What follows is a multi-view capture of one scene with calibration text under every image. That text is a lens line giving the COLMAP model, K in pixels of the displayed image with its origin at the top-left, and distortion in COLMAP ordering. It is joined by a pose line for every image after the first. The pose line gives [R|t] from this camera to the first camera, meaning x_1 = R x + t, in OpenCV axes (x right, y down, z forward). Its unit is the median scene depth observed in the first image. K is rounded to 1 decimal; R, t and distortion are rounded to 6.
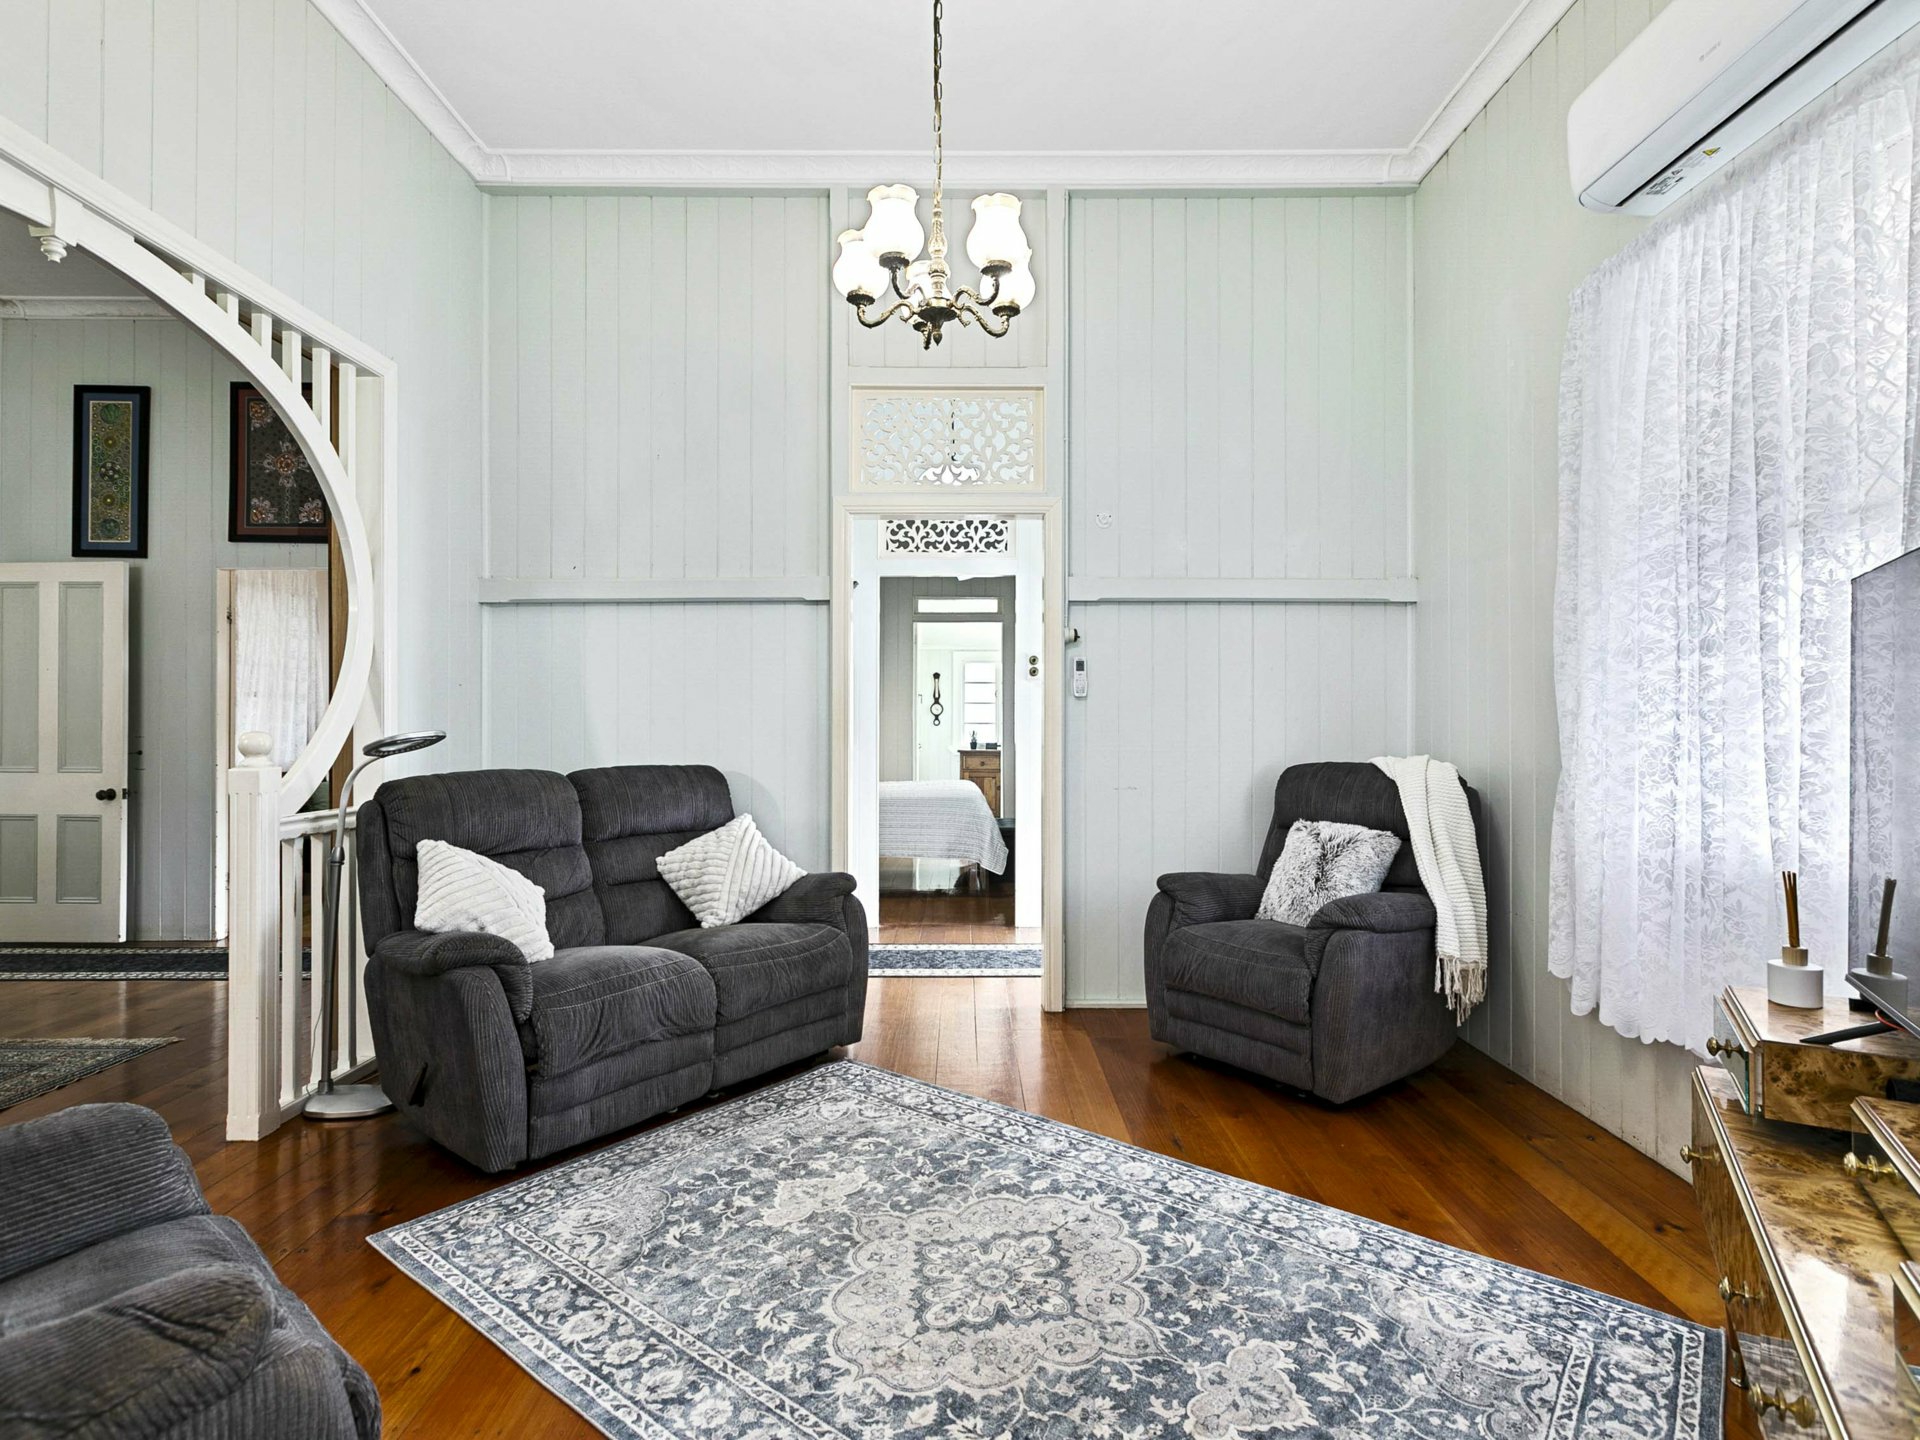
lens RADIAL K [[971.8, 0, 958.2], [0, 971.8, 717.5], [0, 0, 1]] dist [0.003174, 0.000396]
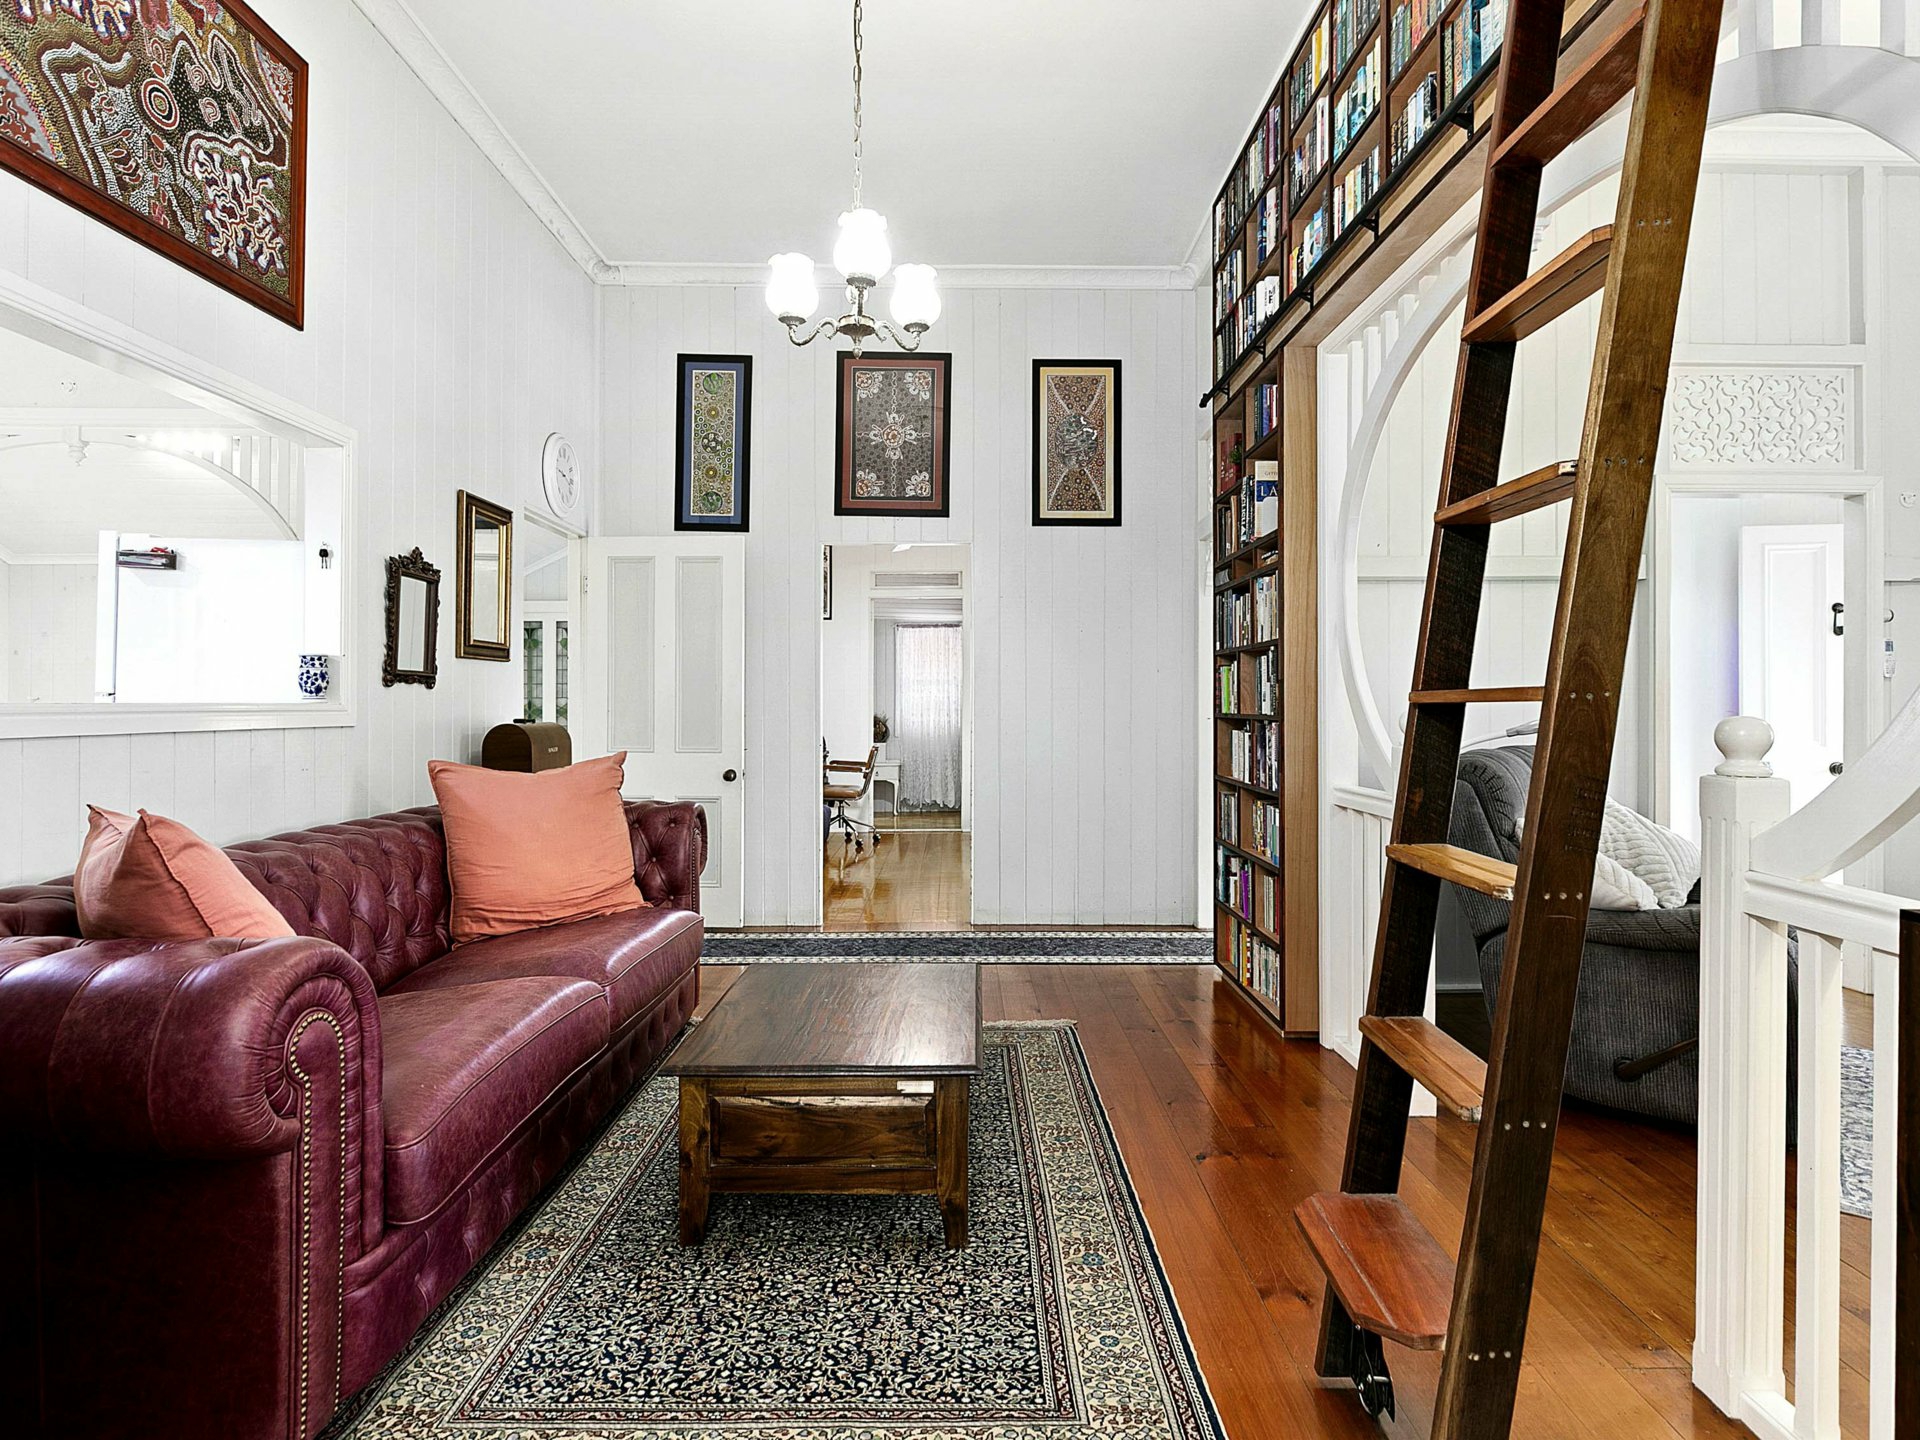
lens RADIAL K [[1008.8, 0, 967.0], [0, 1008.8, 706.8], [0, 0, 1]] dist [-0.006034, -0.000517]
pose [[0.999764, 0.000216, 0.021719, -0.638770], [-0.000383, 0.999970, 0.007699, 0.002556], [-0.021716, -0.007705, 0.999734, -0.010118]]
